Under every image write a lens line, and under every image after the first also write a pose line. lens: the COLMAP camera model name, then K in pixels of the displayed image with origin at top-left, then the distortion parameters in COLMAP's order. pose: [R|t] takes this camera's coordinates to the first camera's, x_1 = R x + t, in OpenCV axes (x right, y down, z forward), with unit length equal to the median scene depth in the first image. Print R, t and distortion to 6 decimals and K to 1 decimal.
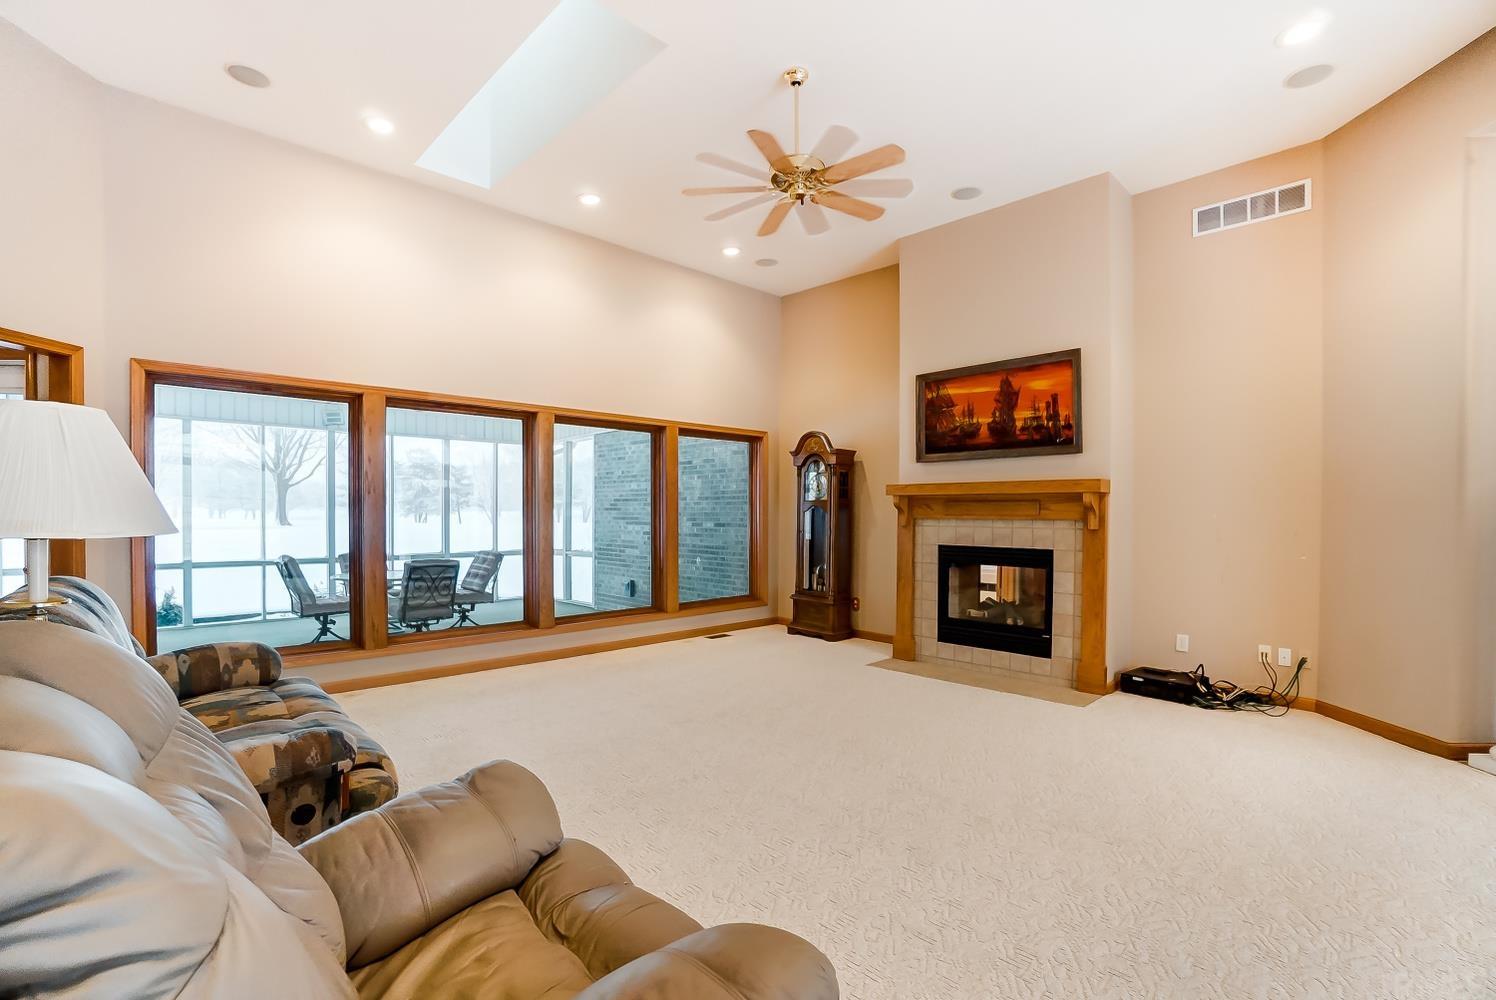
lens RADIAL K [[697.2, 0, 742.6], [0, 697.2, 515.1], [0, 0, 1]] dist [-0.018926, 0.000256]
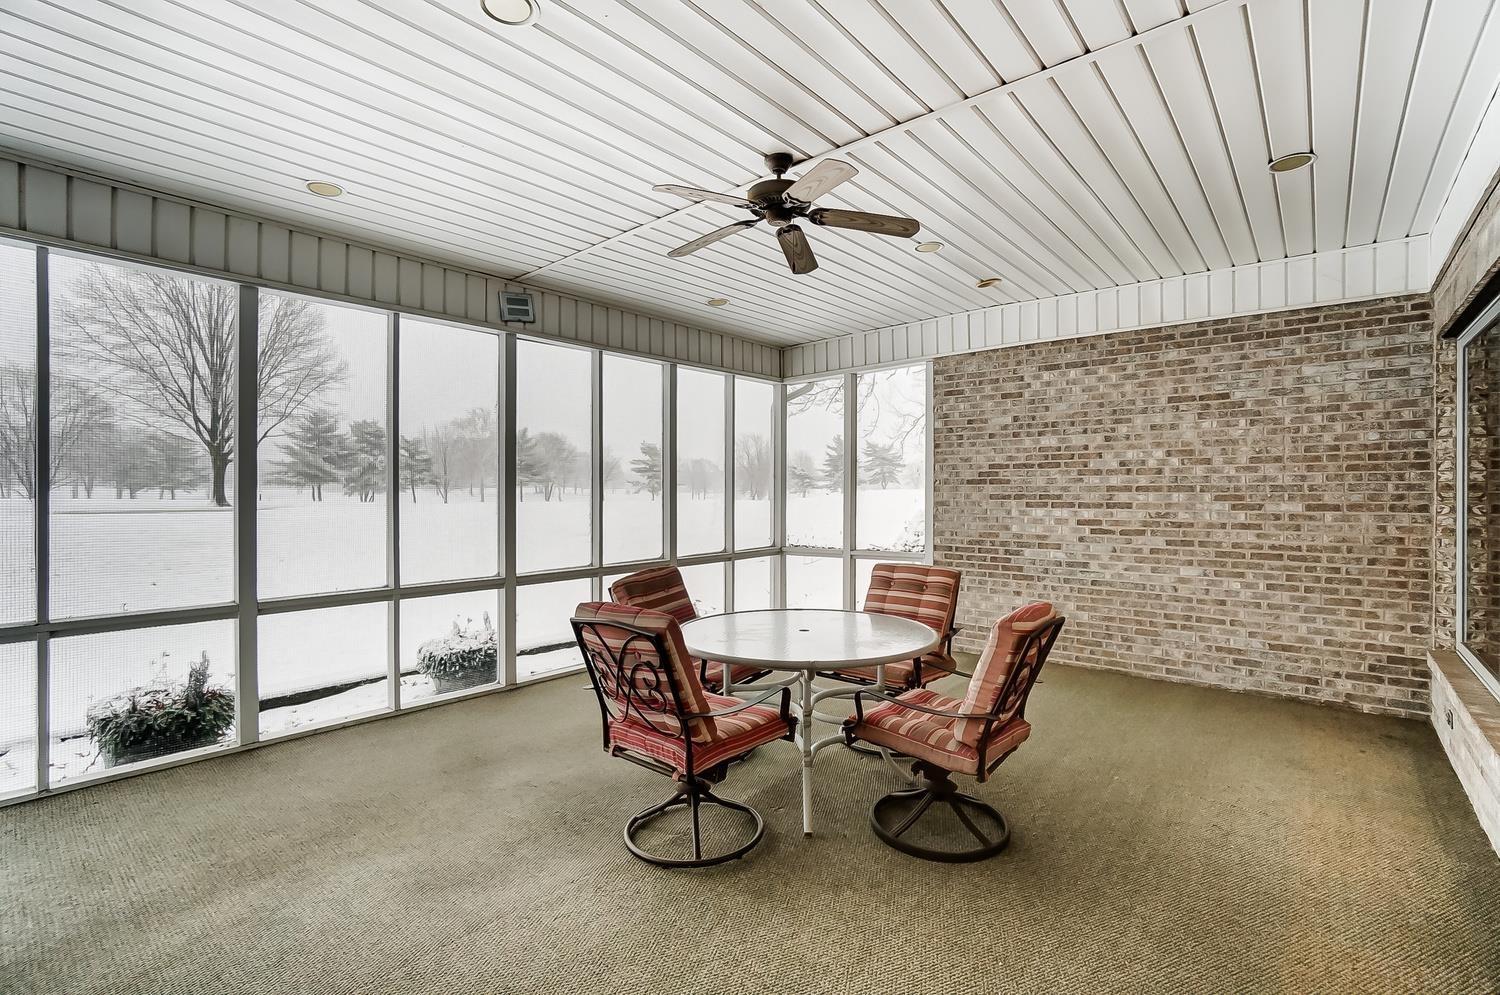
lens RADIAL K [[680.2, 0, 754.7], [0, 680.2, 487.8], [0, 0, 1]] dist [-0.055698, 0.022218]
pose [[0.992922, -0.006685, 0.118584, -0.464144], [0.007242, 0.999965, -0.004268, -0.002256], [-0.118551, 0.005097, 0.992935, 0.465740]]
